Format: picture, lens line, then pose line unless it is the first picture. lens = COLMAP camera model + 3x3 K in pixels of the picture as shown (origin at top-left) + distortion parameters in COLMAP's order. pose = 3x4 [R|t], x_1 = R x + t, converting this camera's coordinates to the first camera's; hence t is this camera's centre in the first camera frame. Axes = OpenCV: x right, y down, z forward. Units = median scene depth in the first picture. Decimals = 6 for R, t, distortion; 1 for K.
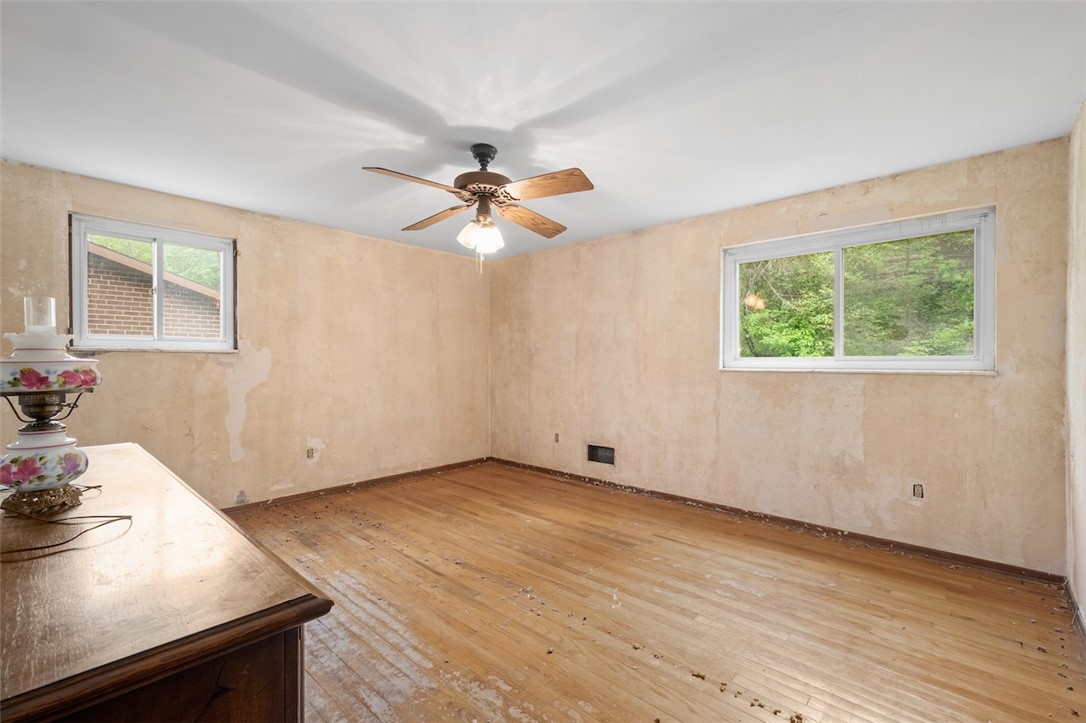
lens RADIAL K [[474.3, 0, 549.6], [0, 474.3, 363.0], [0, 0, 1]] dist [0.019962, -0.005392]
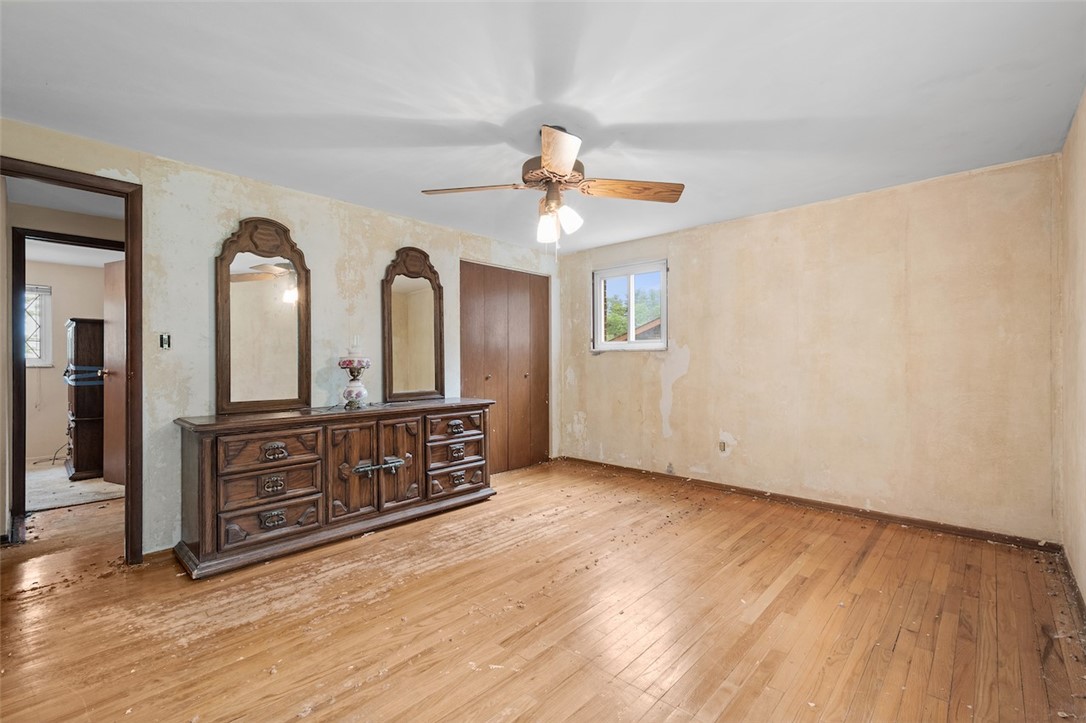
lens RADIAL K [[474.3, 0, 551.3], [0, 474.3, 361.3], [0, 0, 1]] dist [0.019962, -0.005392]
pose [[-0.009141, 0.000812, -0.999958, 0.570015], [0.000908, 0.999999, 0.000803, 0.005960], [0.999958, -0.000901, -0.009142, 0.702447]]
